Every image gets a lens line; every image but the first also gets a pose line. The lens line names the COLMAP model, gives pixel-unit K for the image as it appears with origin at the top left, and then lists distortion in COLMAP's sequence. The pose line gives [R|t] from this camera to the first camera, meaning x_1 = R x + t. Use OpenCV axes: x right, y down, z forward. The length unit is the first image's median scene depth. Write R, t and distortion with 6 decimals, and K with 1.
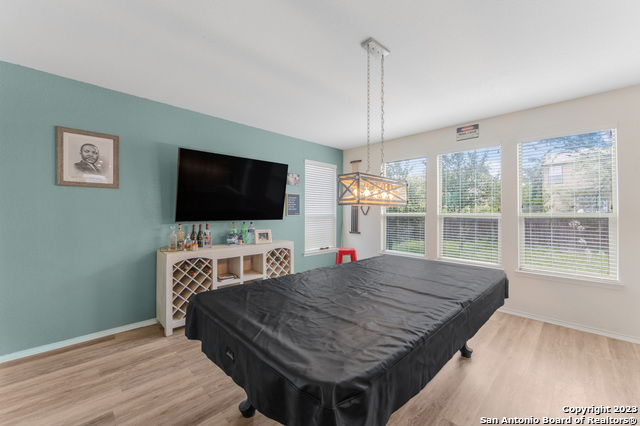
lens RADIAL K [[254.3, 0, 323.9], [0, 254.3, 212.2], [0, 0, 1]] dist [0.000024, 0.000345]
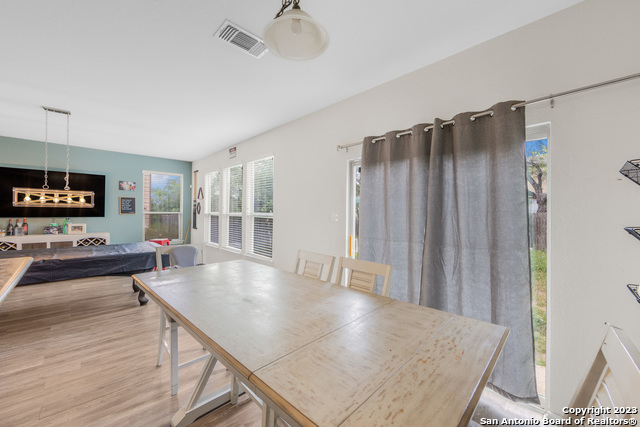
lens RADIAL K [[251.5, 0, 322.0], [0, 251.5, 212.4], [0, 0, 1]] dist [-0.001974, -0.000476]
pose [[0.999978, 0.005984, 0.002926, 1.216474], [-0.005975, 0.999977, -0.003197, 0.005310], [-0.002945, 0.003179, 0.999991, -0.395022]]
